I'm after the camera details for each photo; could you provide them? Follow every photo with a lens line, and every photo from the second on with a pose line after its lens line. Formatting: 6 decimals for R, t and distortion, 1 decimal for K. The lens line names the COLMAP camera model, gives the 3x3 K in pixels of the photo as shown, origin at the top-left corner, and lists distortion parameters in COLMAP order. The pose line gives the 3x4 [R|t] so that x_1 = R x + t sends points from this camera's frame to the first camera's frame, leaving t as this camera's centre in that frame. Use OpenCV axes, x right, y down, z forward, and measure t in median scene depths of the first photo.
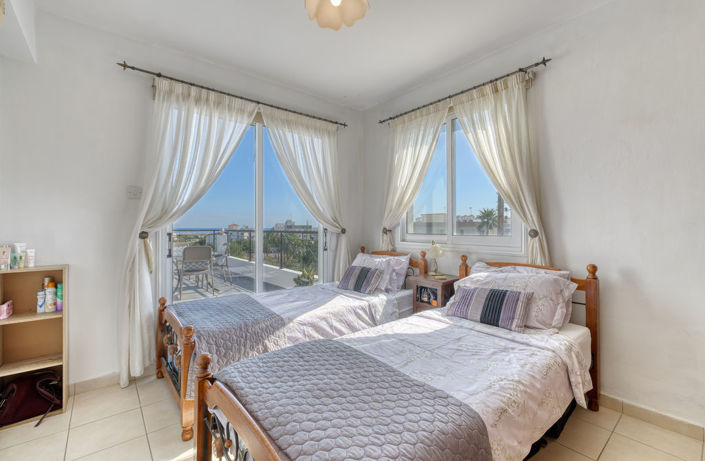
lens RADIAL K [[306.4, 0, 350.6], [0, 306.4, 227.9], [0, 0, 1]] dist [0.003463, -0.000102]
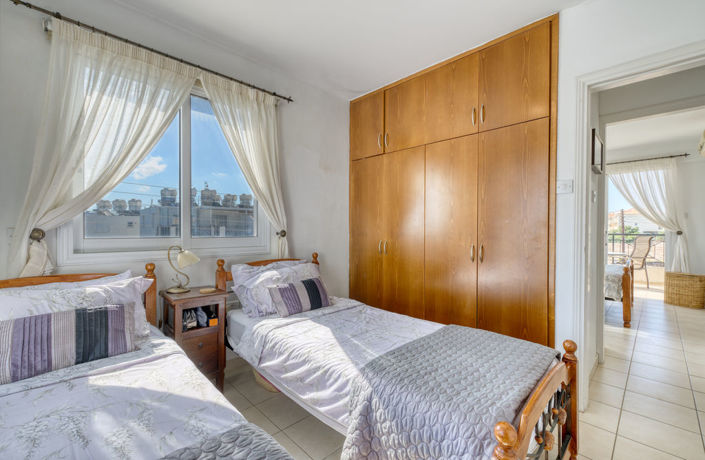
lens RADIAL K [[306.4, 0, 350.6], [0, 306.4, 230.9], [0, 0, 1]] dist [0.003463, -0.000102]
pose [[-0.106216, -0.000992, 0.994343, -0.722077], [0.001993, 0.999997, 0.001211, 0.006653], [-0.994341, 0.002110, -0.106213, 0.937480]]
